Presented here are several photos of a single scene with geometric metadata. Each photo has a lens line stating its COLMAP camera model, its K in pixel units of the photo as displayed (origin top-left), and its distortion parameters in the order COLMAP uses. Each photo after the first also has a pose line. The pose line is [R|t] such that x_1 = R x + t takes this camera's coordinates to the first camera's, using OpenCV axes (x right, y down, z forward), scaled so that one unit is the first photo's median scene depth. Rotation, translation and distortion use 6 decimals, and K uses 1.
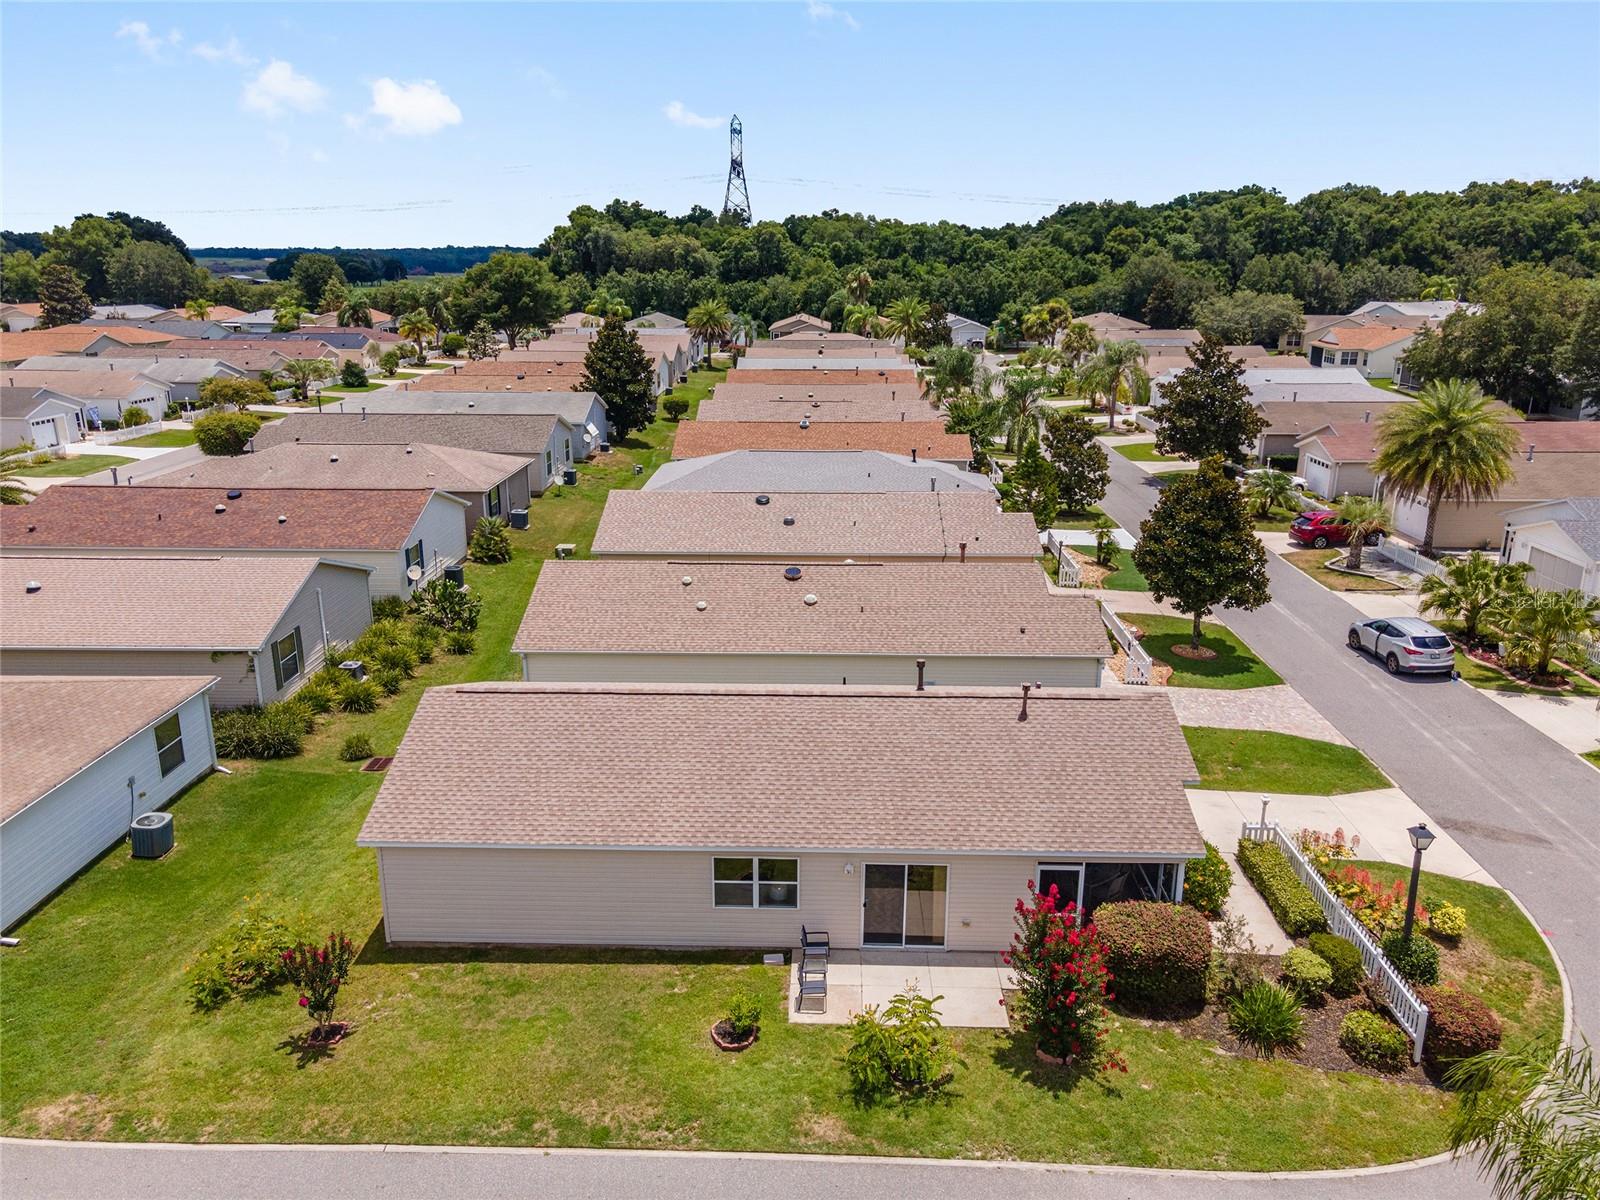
lens RADIAL K [[1171.8, 0, 797.6], [0, 1171.8, 603.0], [0, 0, 1]] dist [0.022575, 0.028961]
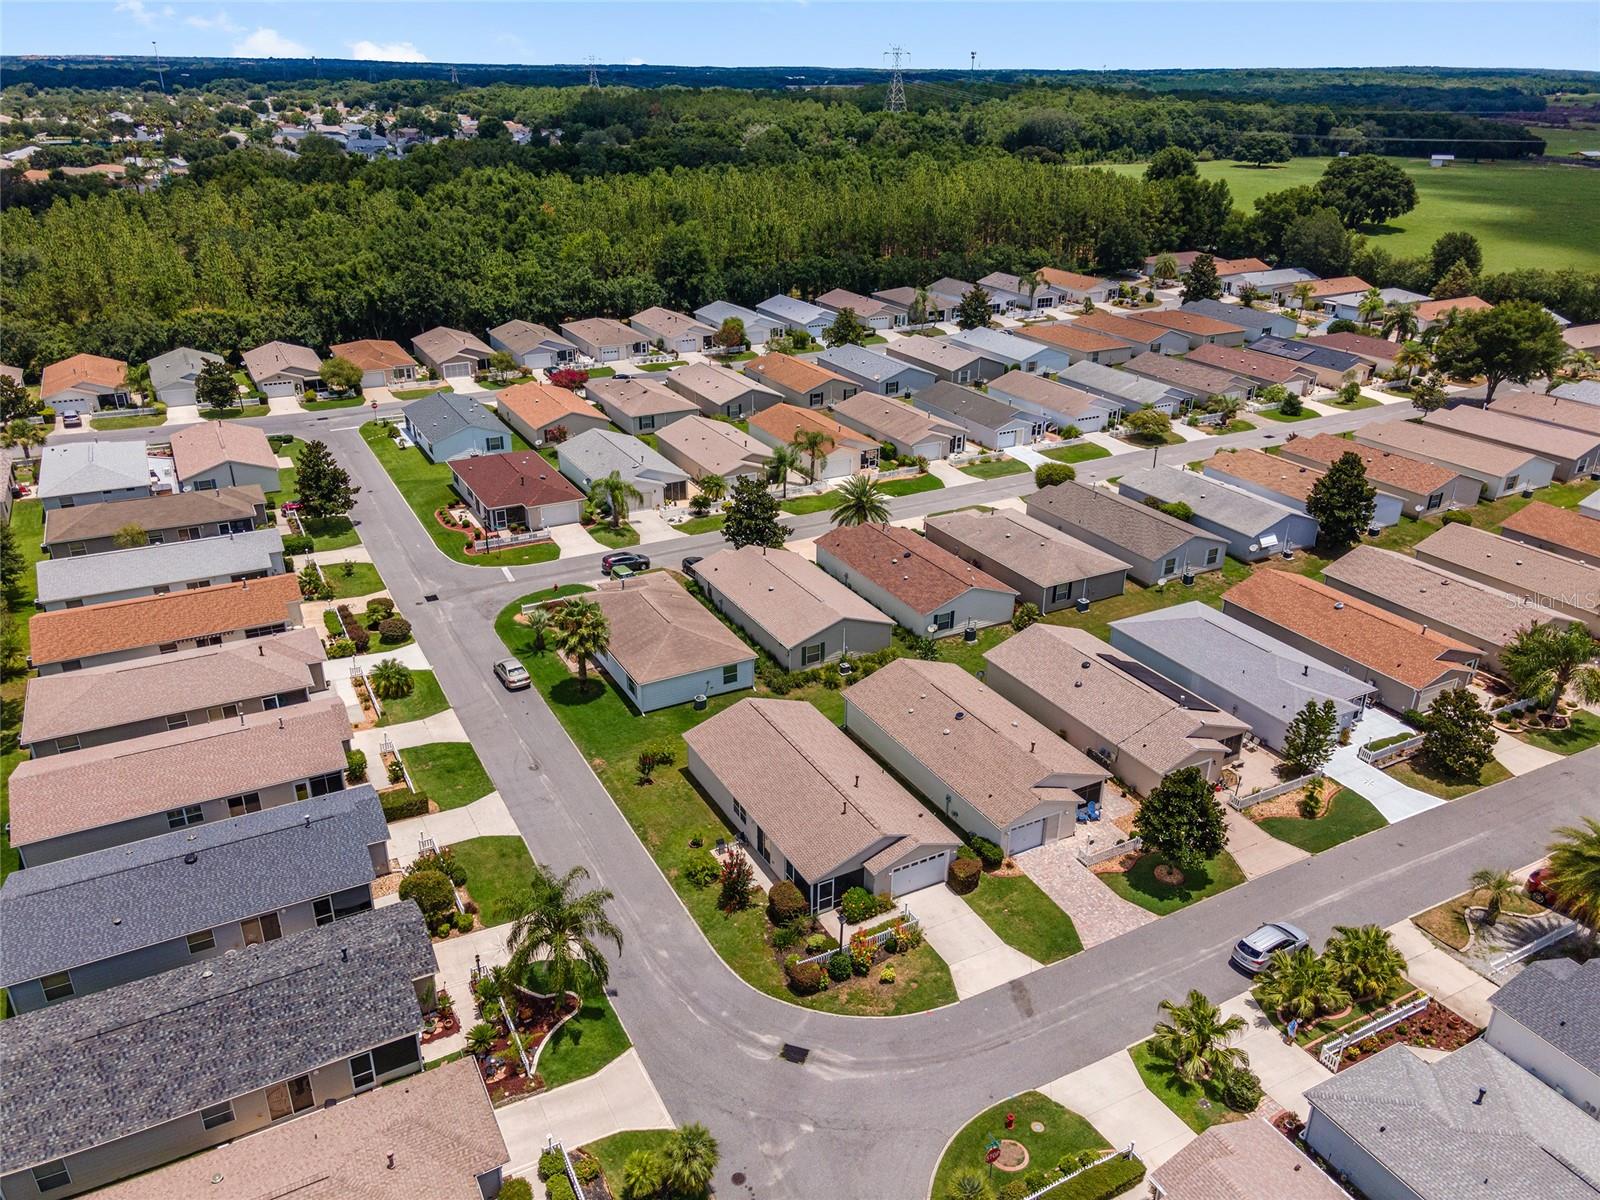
lens RADIAL K [[1171.8, 0, 797.8], [0, 1171.8, 599.7], [0, 0, 1]] dist [0.022575, 0.028961]
pose [[0.500317, 0.361485, -0.786773, 1.289370], [-0.253159, 0.930044, 0.266325, -0.638178], [0.828006, 0.065932, 0.556830, -0.318386]]
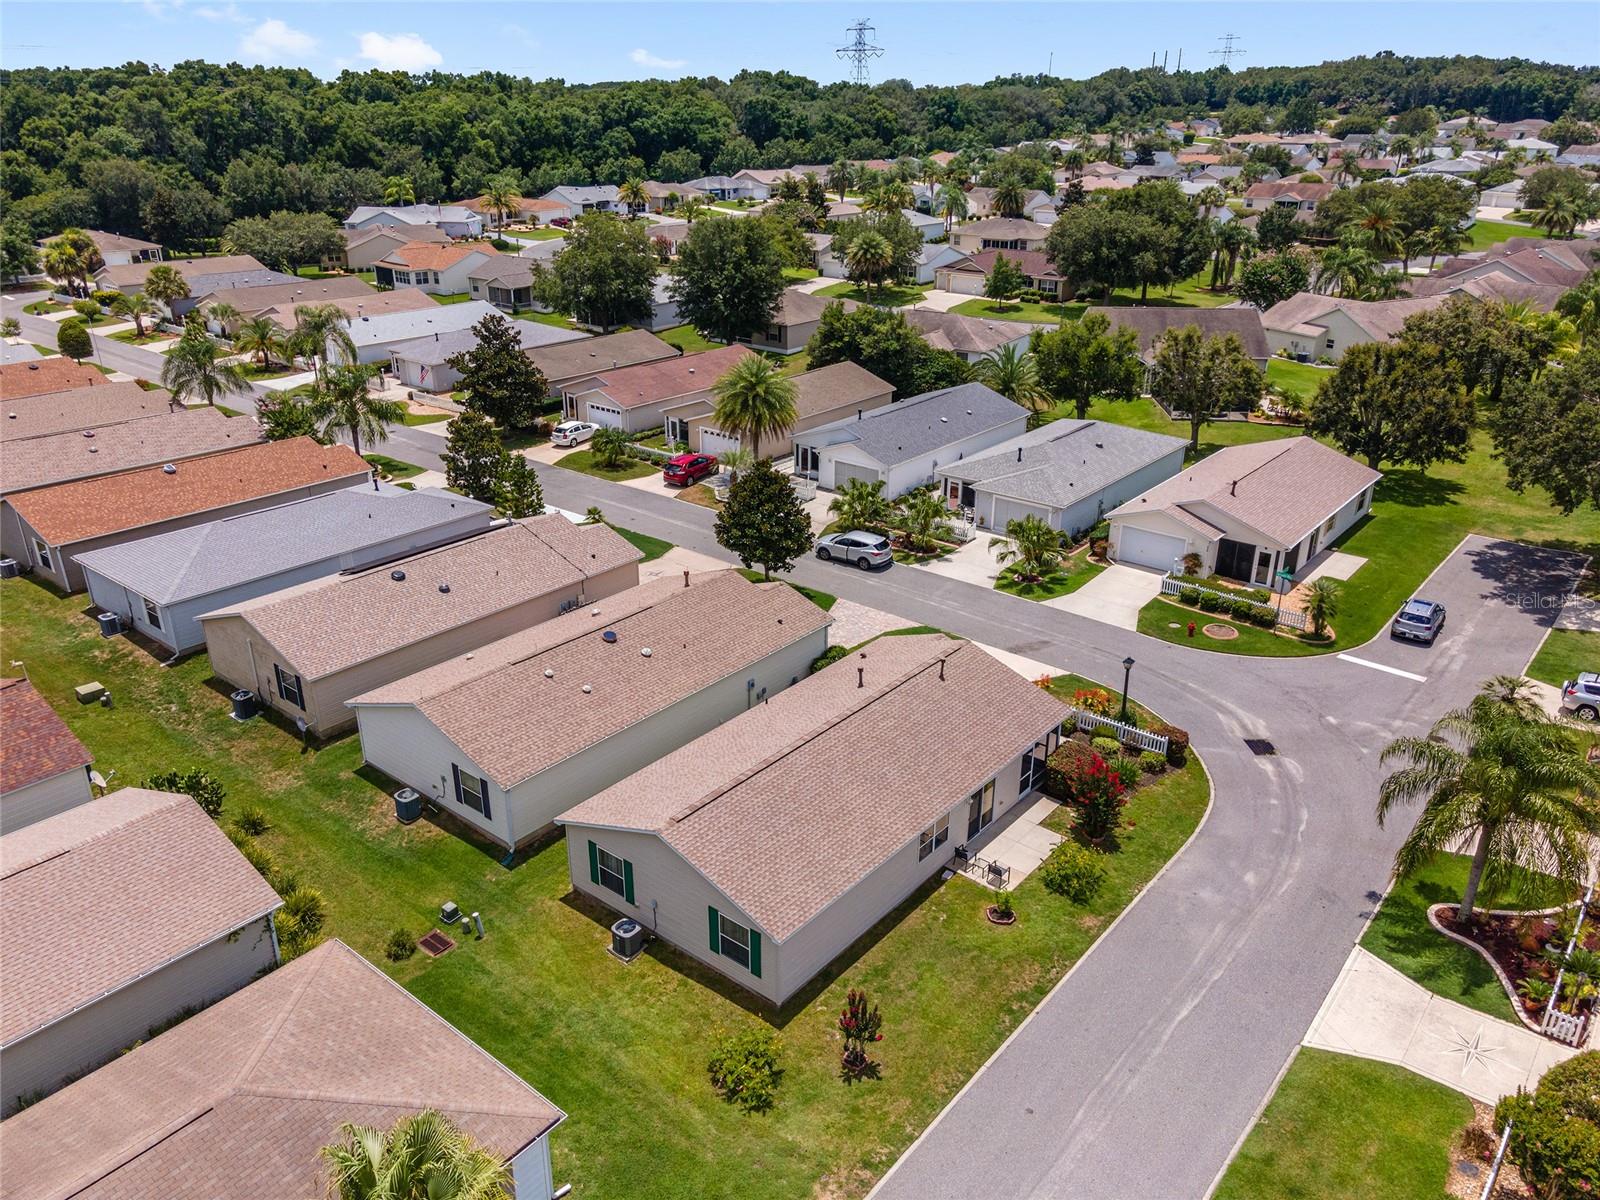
lens RADIAL K [[1171.8, 0, 792.2], [0, 1171.8, 608.6], [0, 0, 1]] dist [0.022575, 0.028961]
pose [[0.614047, -0.312602, 0.724725, -0.730179], [0.220751, 0.949598, 0.222560, -0.271511], [-0.757770, 0.023321, 0.652105, 0.066538]]
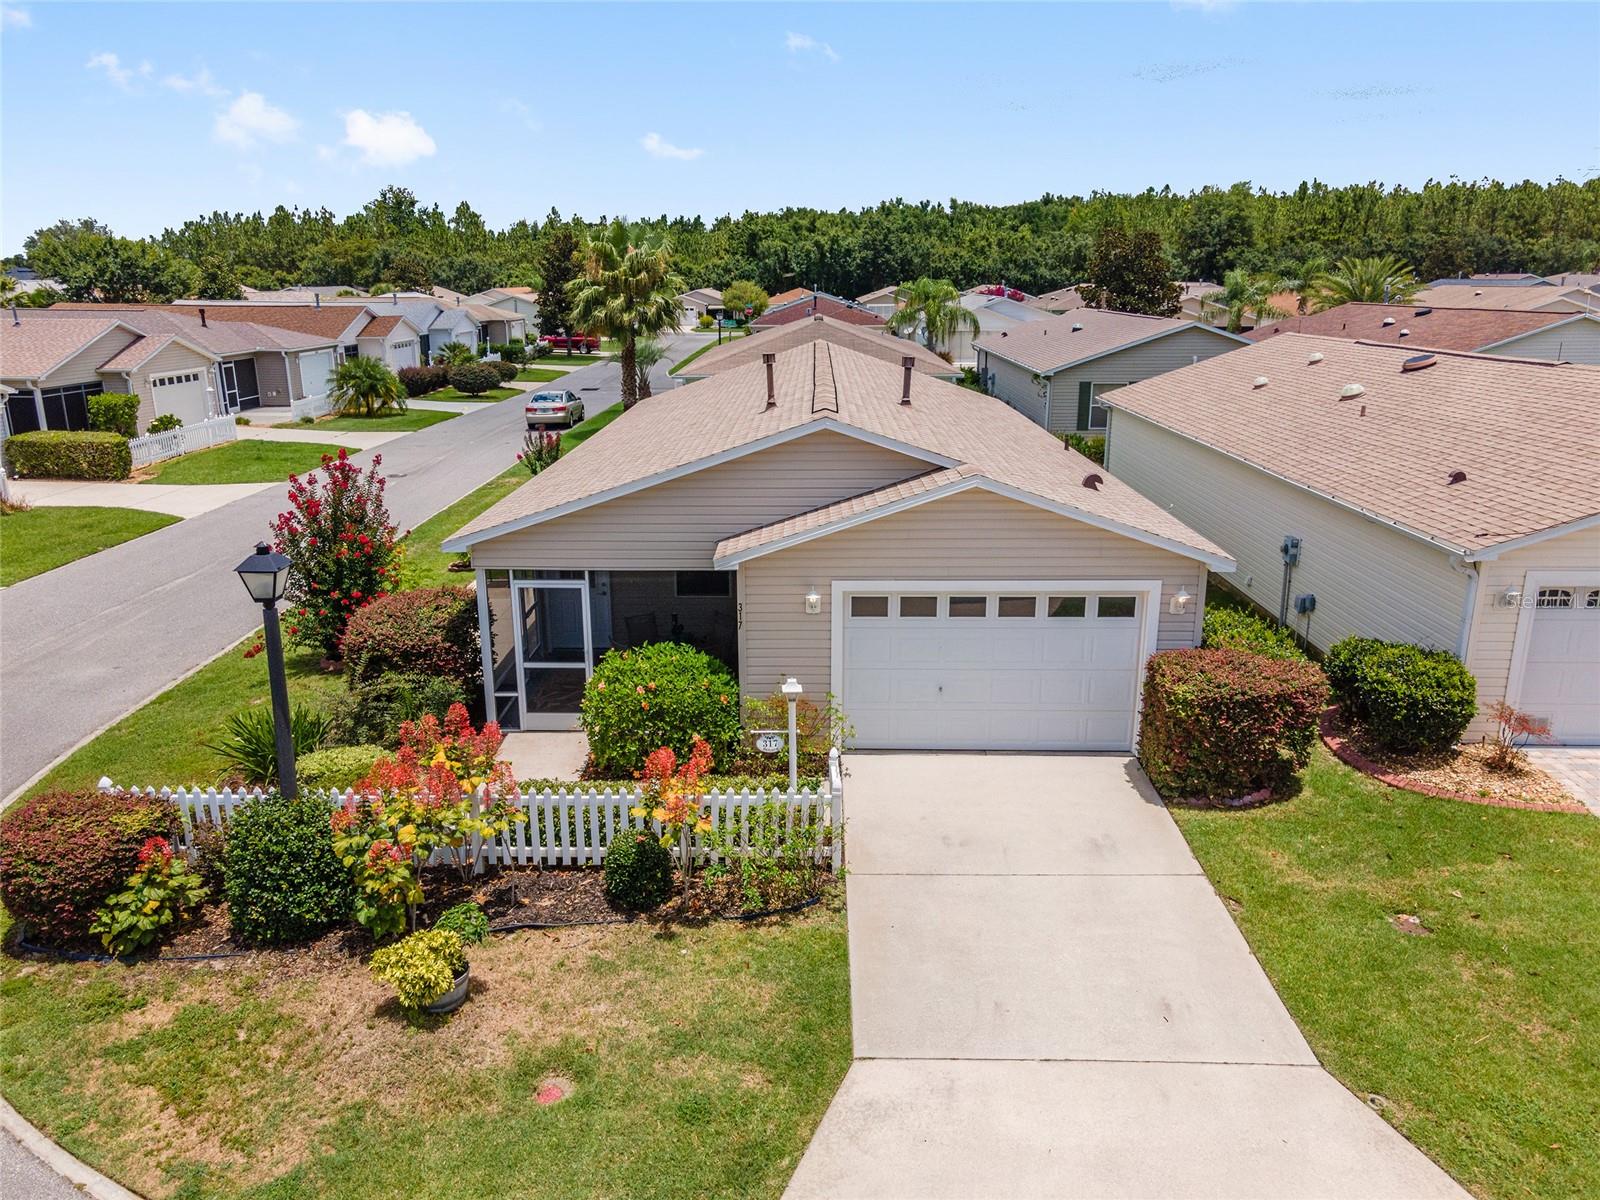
lens RADIAL K [[1171.8, 0, 798.0], [0, 1171.8, 602.2], [0, 0, 1]] dist [0.022575, 0.028961]
pose [[0.013641, 0.268842, -0.963088, 0.559246], [-0.278026, 0.926215, 0.254611, 0.019414], [0.960477, 0.264291, 0.087379, 0.667933]]
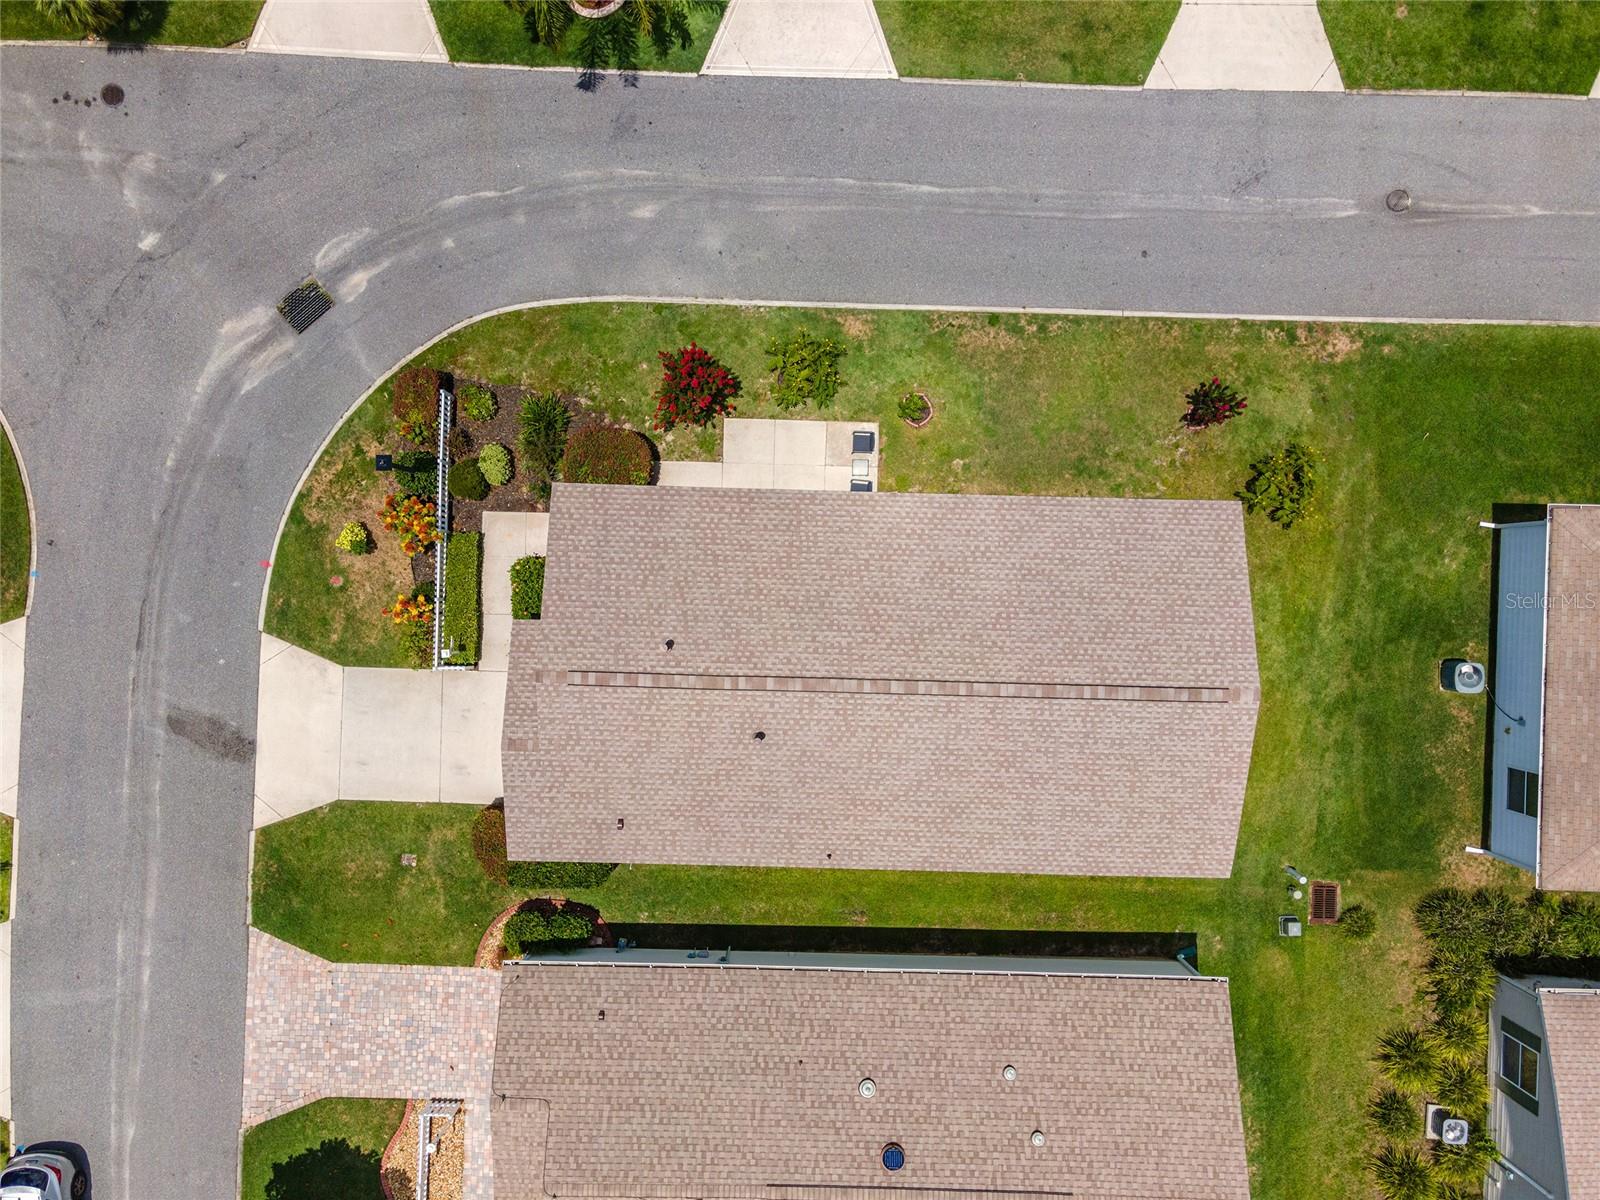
lens RADIAL K [[1171.8, 0, 800.9], [0, 1171.8, 596.4], [0, 0, 1]] dist [0.022575, 0.028961]
pose [[-0.999881, 0.002371, -0.015268, 0.061375], [-0.015287, -0.295170, 0.955323, -0.595621], [-0.002242, 0.955442, 0.295171, 0.440343]]
